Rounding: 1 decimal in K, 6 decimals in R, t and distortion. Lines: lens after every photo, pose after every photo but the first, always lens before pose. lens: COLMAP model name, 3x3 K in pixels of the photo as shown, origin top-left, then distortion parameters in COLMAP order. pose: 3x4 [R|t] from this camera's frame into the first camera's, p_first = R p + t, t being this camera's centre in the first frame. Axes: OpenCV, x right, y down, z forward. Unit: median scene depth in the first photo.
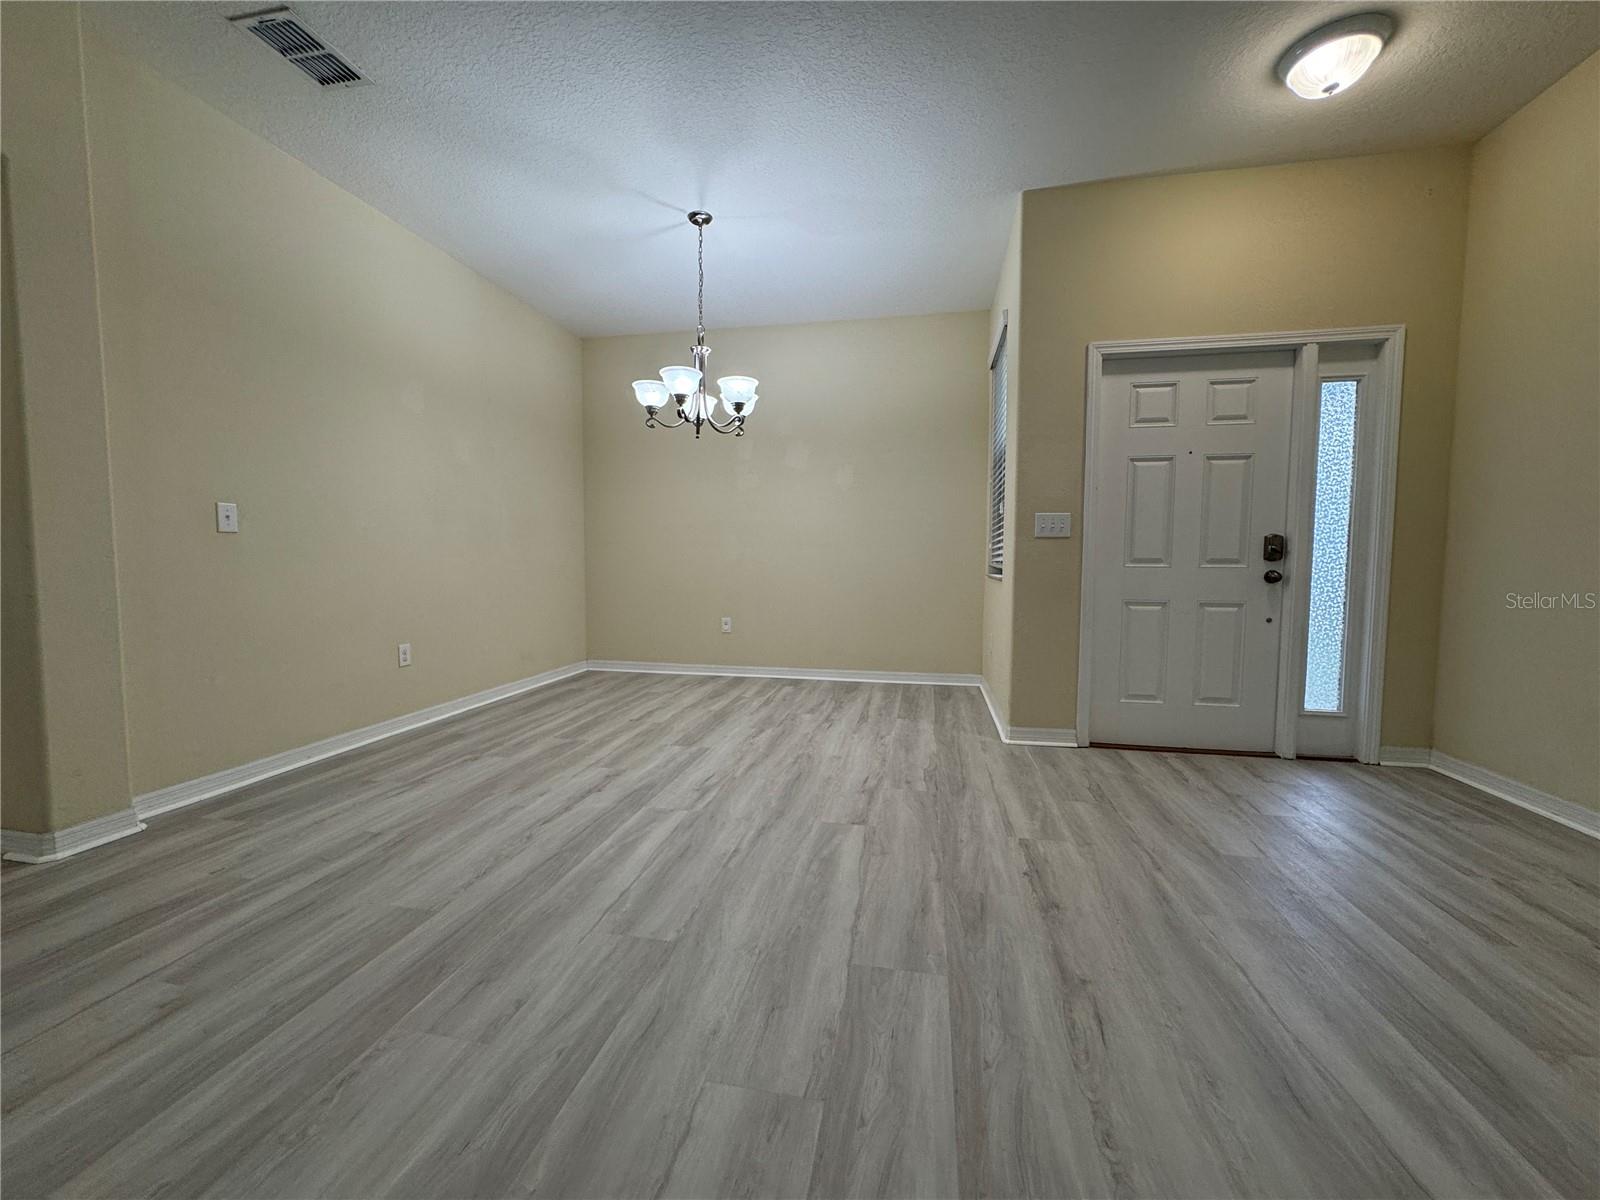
lens RADIAL K [[637.6, 0, 800.0], [0, 637.6, 600.0], [0, 0, 1]] dist [0.002014, 0.000220]
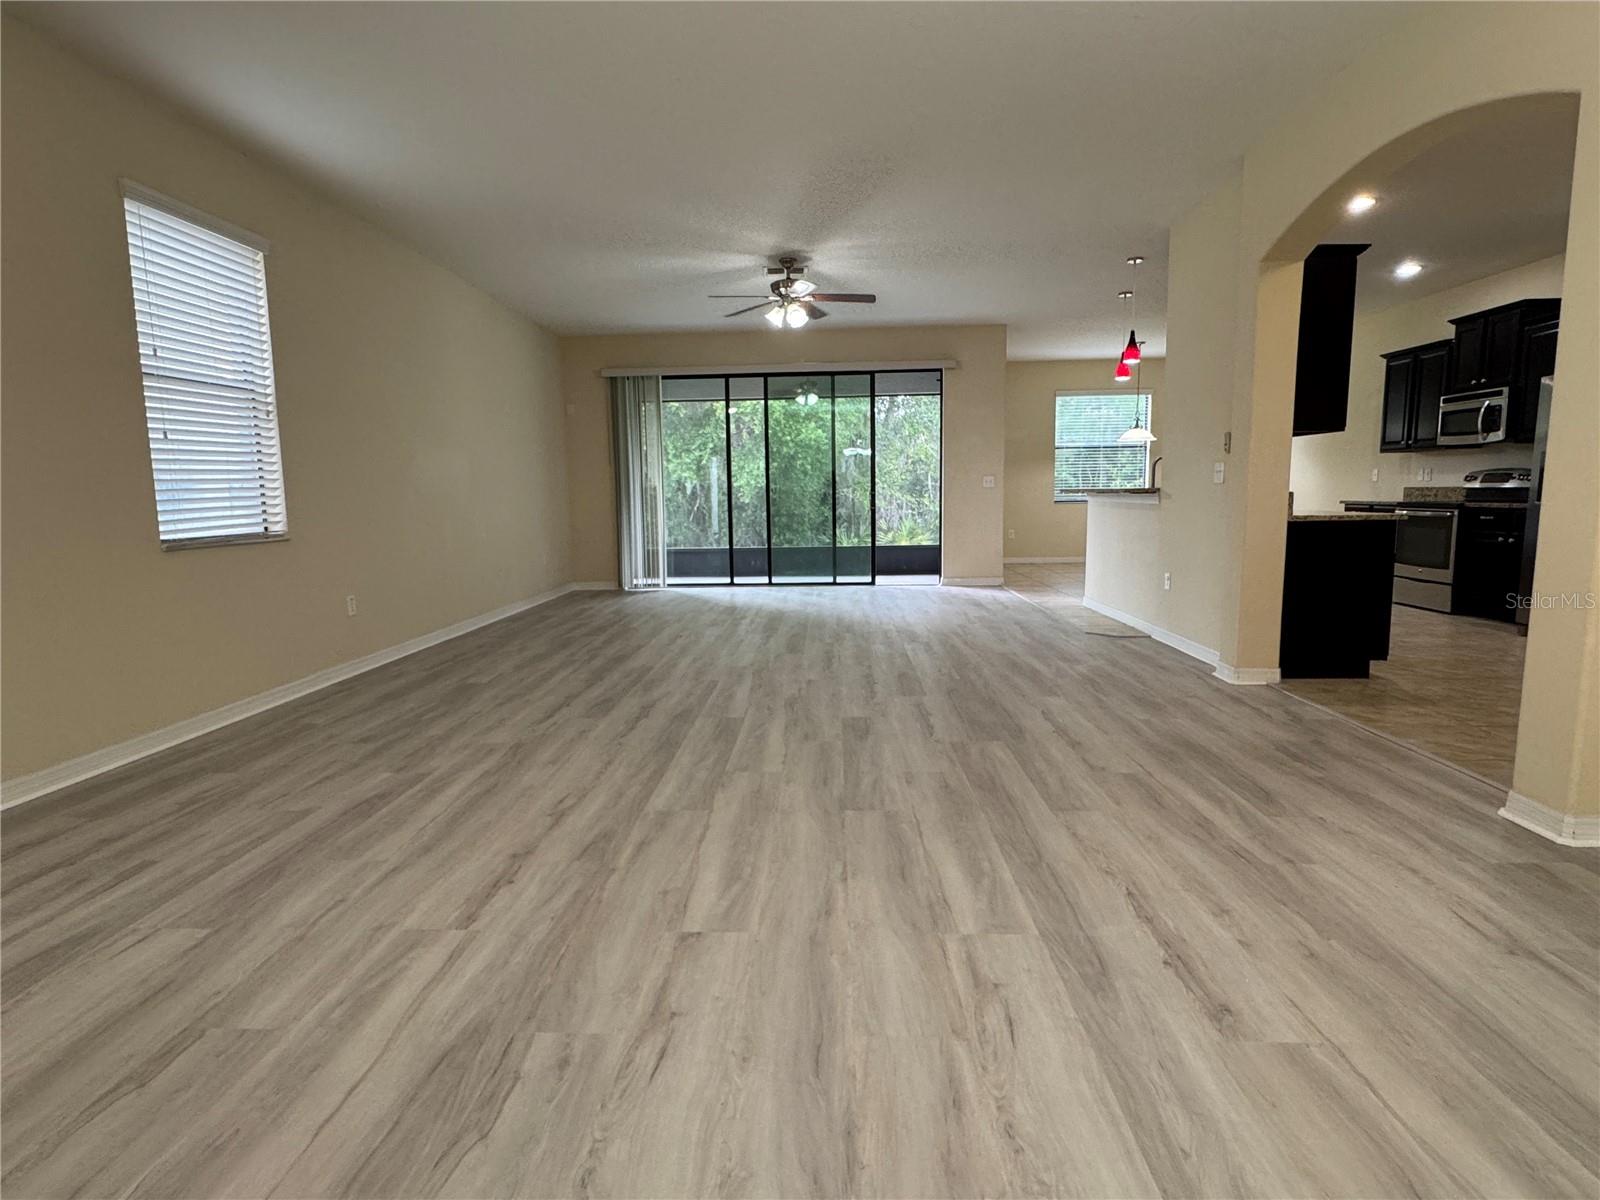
lens RADIAL K [[862.8, 0, 799.3], [0, 862.8, 604.4], [0, 0, 1]] dist [-0.000787, -0.000435]
pose [[-0.987512, 0.031161, -0.154433, 0.083255], [0.000633, 0.981021, 0.193902, -0.121828], [0.157544, 0.191383, -0.968789, 1.398603]]
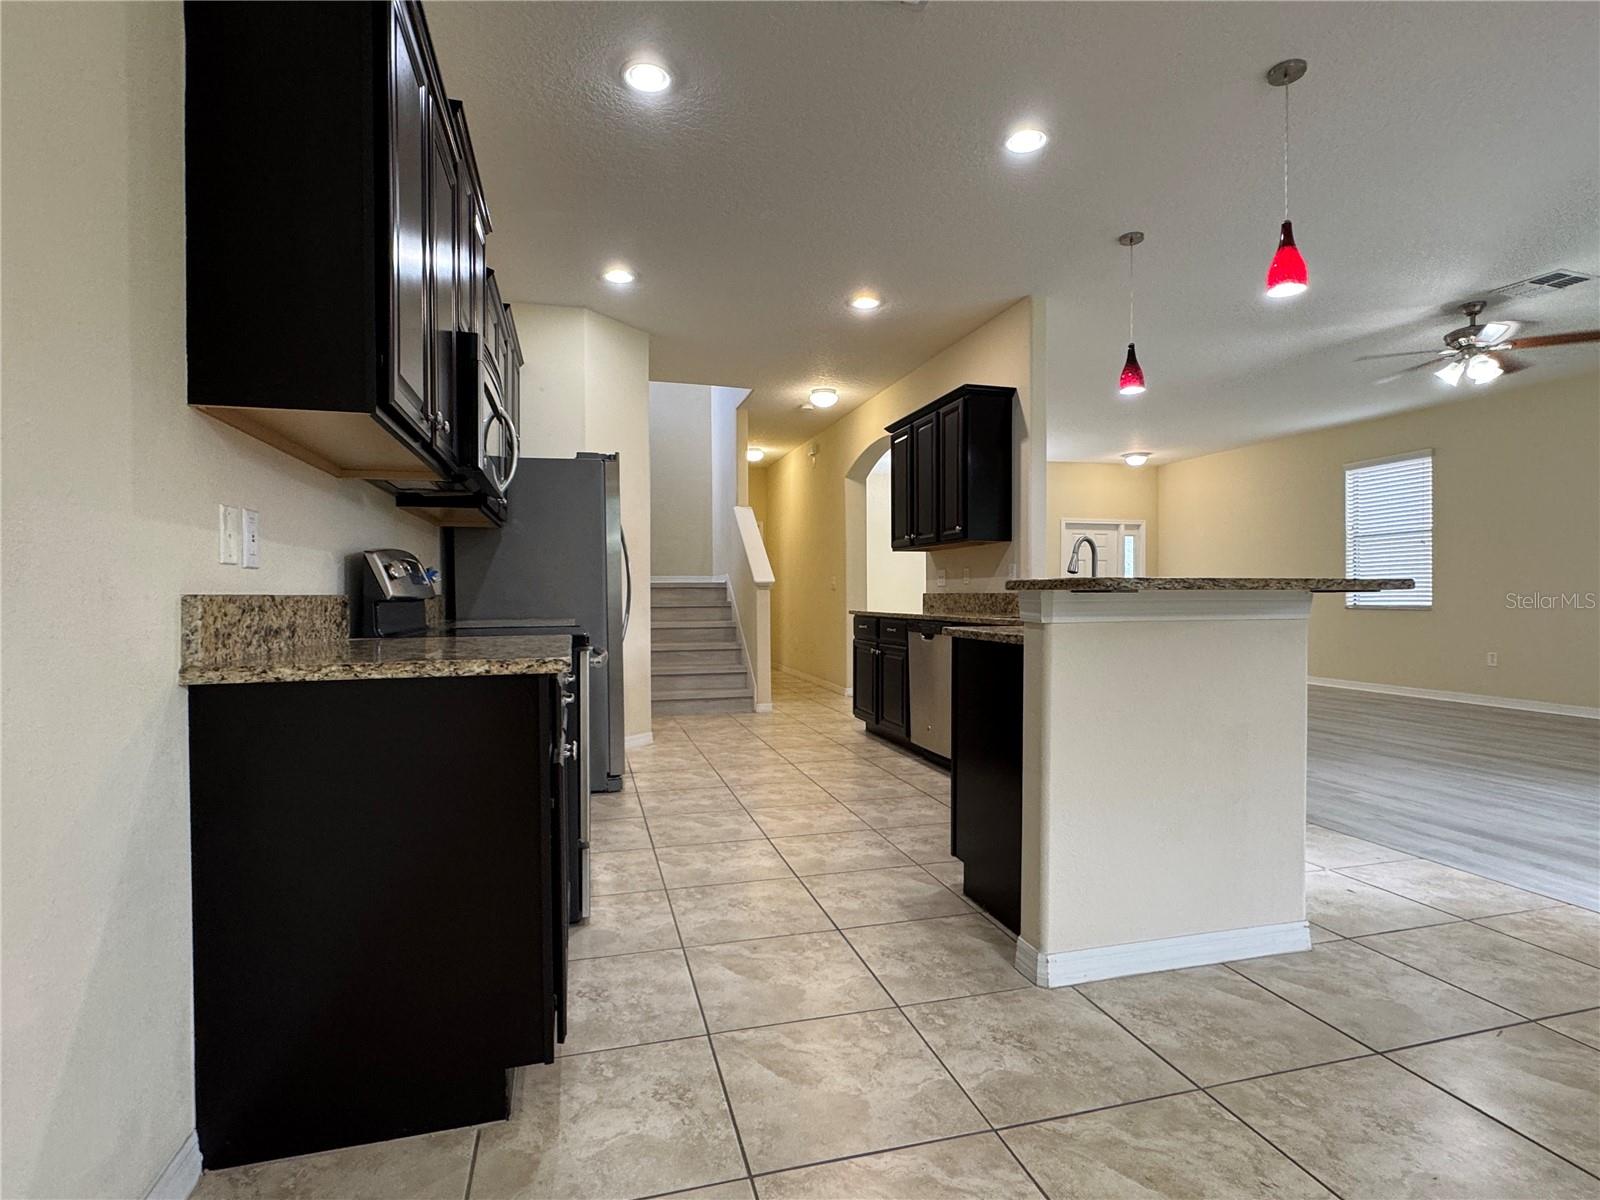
lens RADIAL K [[802.5, 0, 794.6], [0, 802.5, 604.6], [0, 0, 1]] dist [-0.001506, -0.000928]
pose [[0.897211, -0.012162, 0.441435, -2.183515], [0.035678, 0.998349, -0.045010, 0.084713], [-0.440159, 0.056133, 0.896164, -1.624309]]
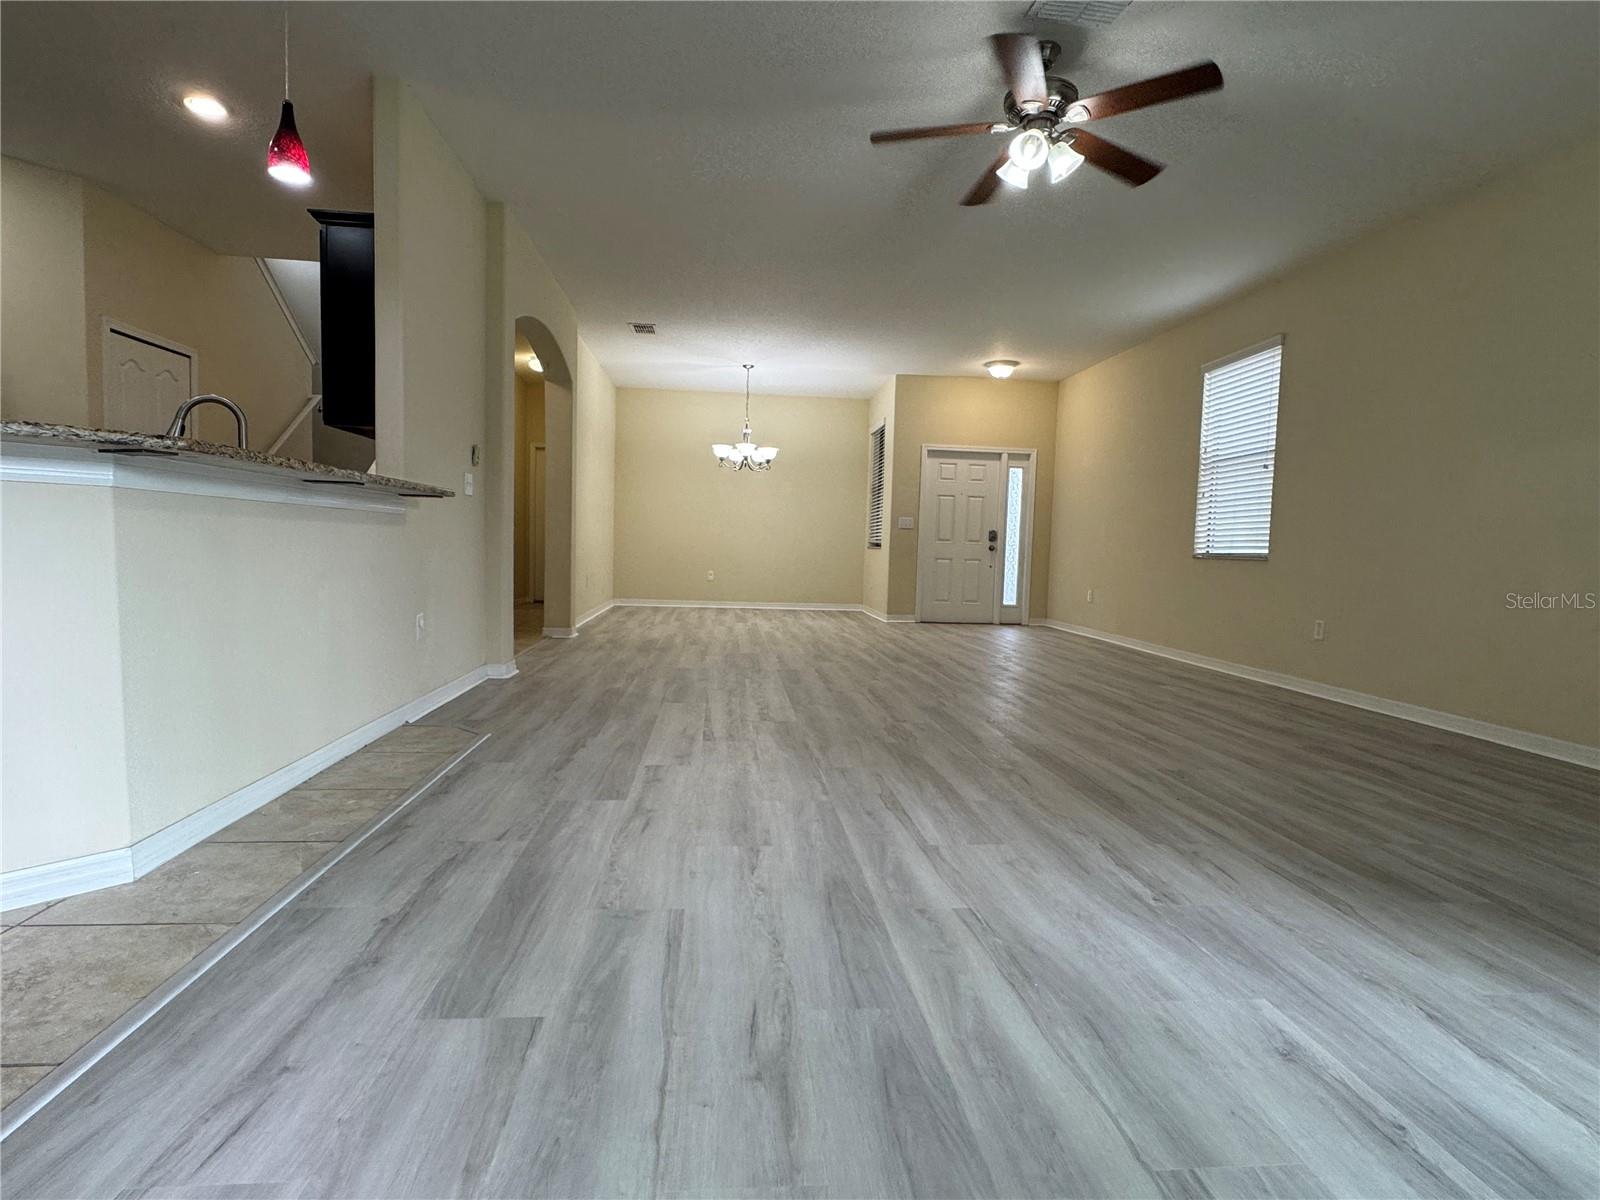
lens RADIAL K [[802.5, 0, 794.6], [0, 802.5, 604.6], [0, 0, 1]] dist [-0.001506, -0.000928]
pose [[0.960345, 0.004655, 0.278777, -0.817117], [-0.008246, 0.999897, 0.011711, 0.148480], [-0.278694, -0.013545, 0.960284, -1.707999]]
